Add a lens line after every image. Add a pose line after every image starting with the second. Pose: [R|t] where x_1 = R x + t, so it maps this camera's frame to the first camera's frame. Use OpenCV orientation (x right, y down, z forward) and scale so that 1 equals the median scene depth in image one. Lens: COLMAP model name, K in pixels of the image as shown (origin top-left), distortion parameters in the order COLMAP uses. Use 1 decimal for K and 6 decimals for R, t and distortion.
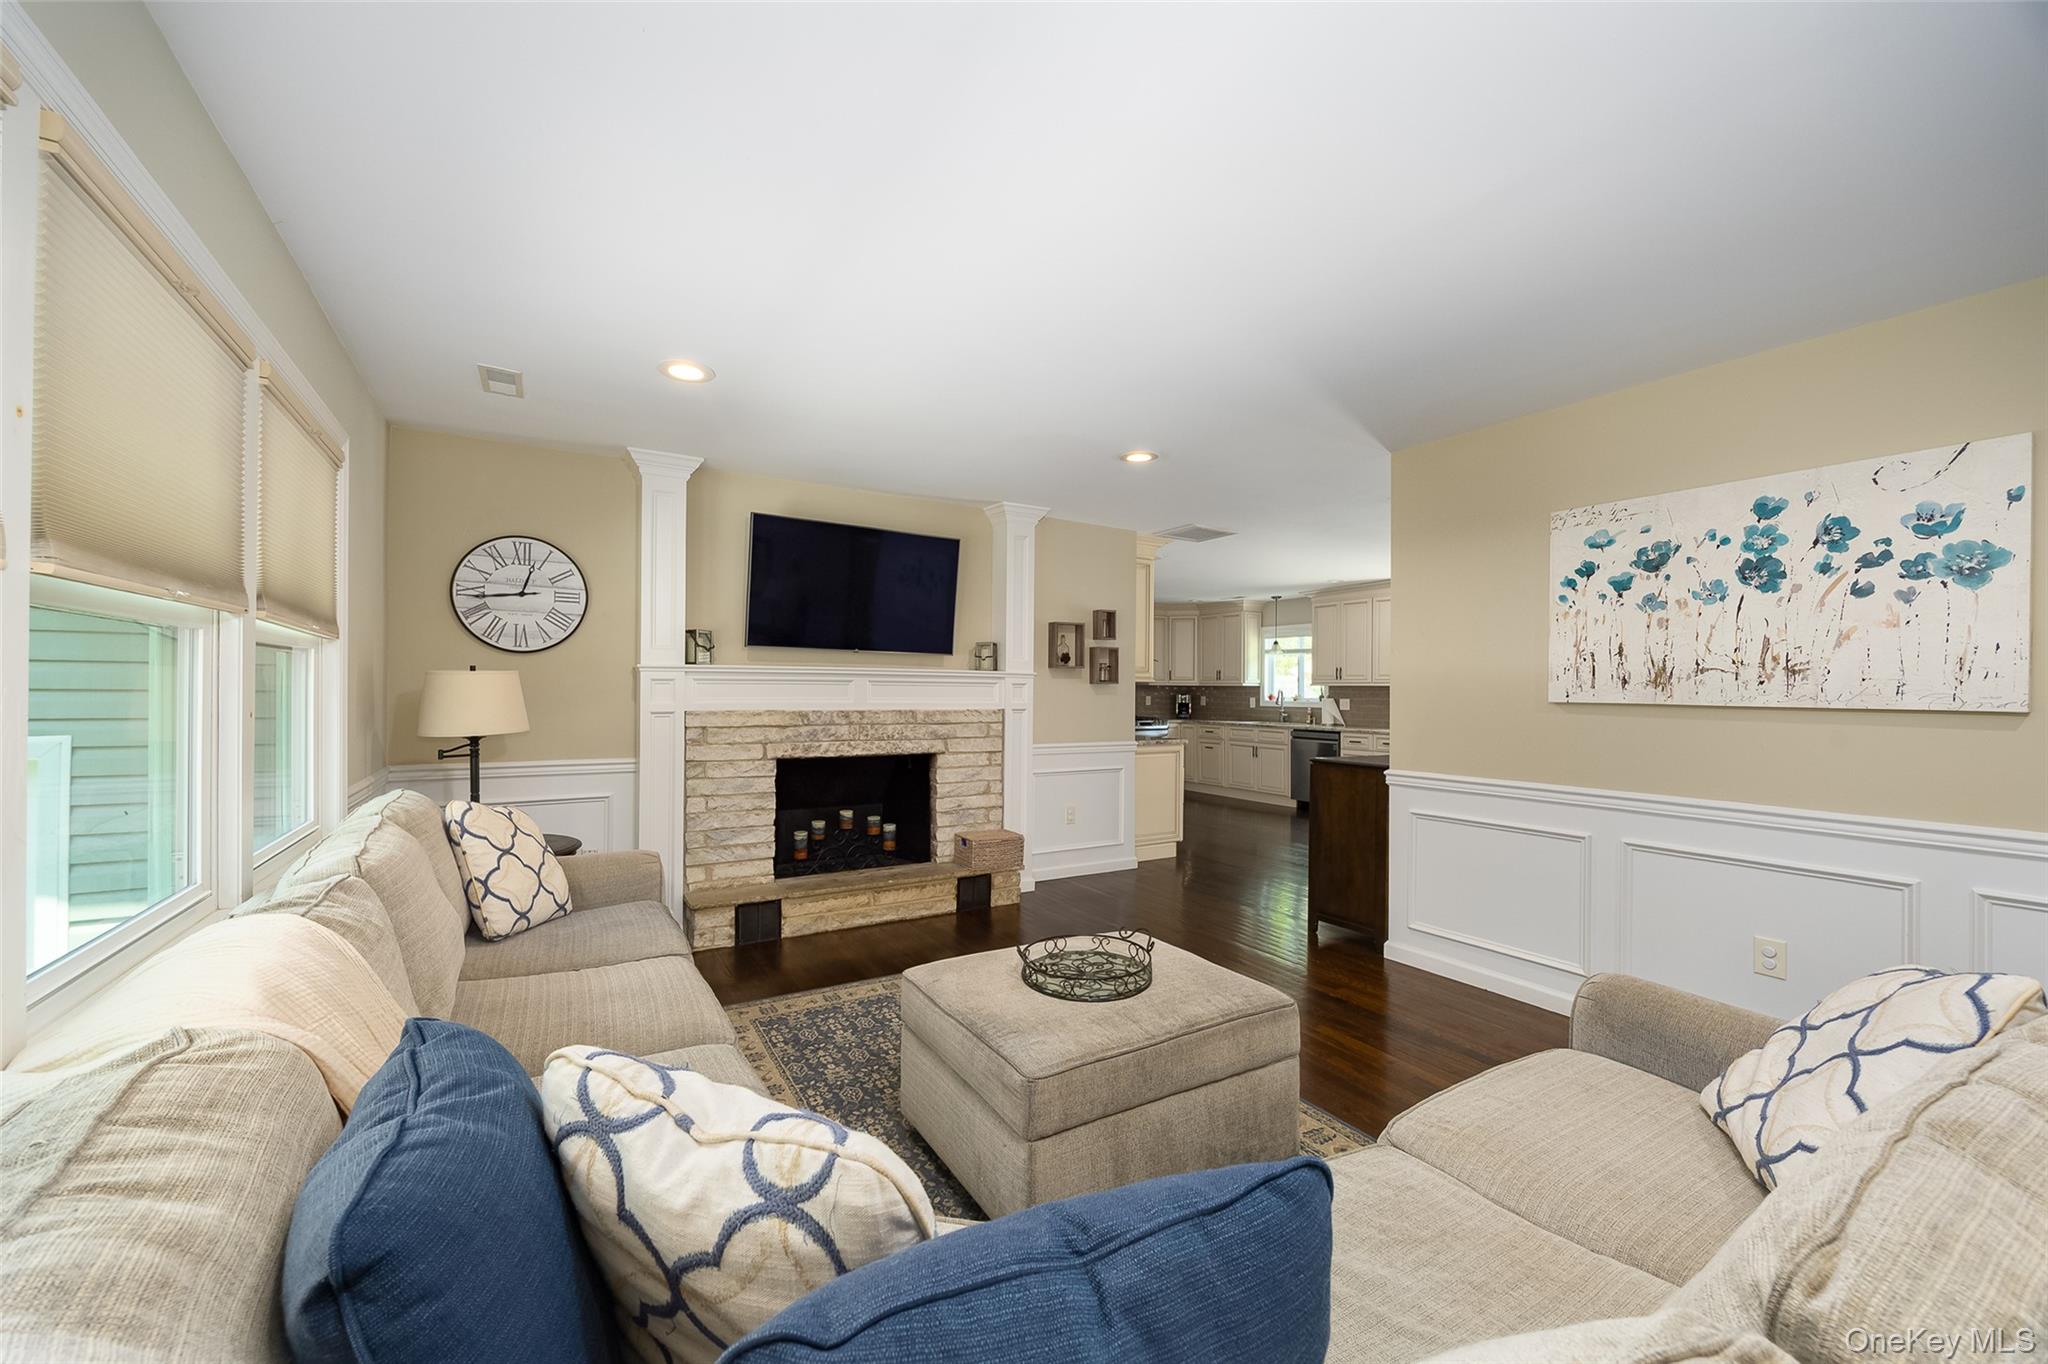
lens RADIAL K [[799.1, 0, 1034.1], [0, 799.1, 682.3], [0, 0, 1]] dist [0.001200, -0.000172]
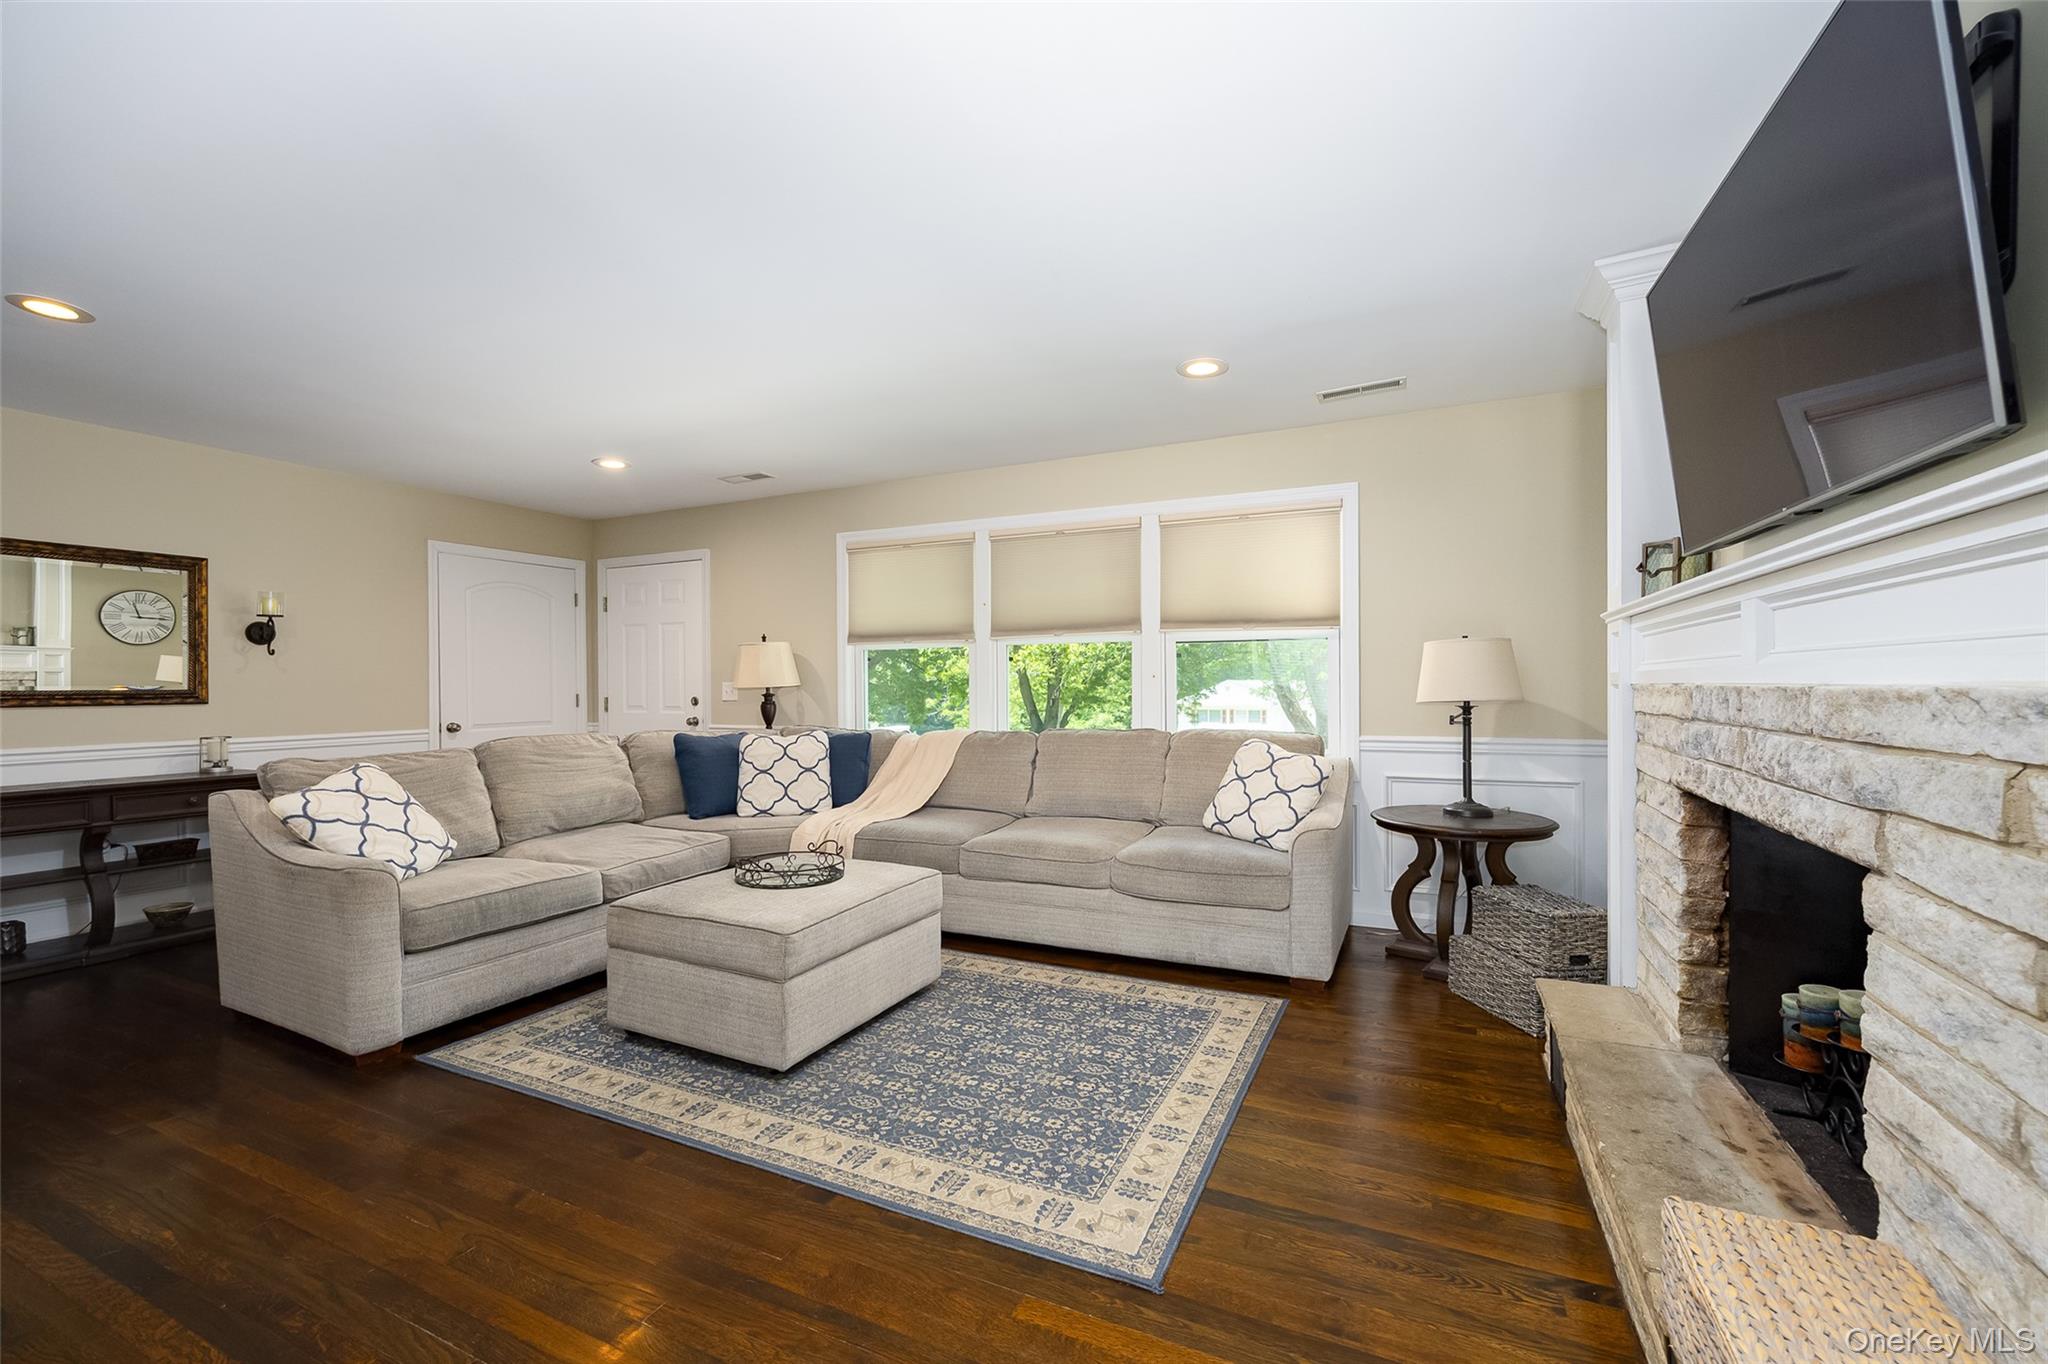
lens RADIAL K [[799.1, 0, 1034.1], [0, 799.1, 682.3], [0, 0, 1]] dist [0.001200, -0.000172]
pose [[-0.820858, -0.003543, -0.571121, 0.318256], [0.003212, 0.999936, -0.010819, 0.049795], [0.571123, -0.010715, -0.820795, 1.498481]]
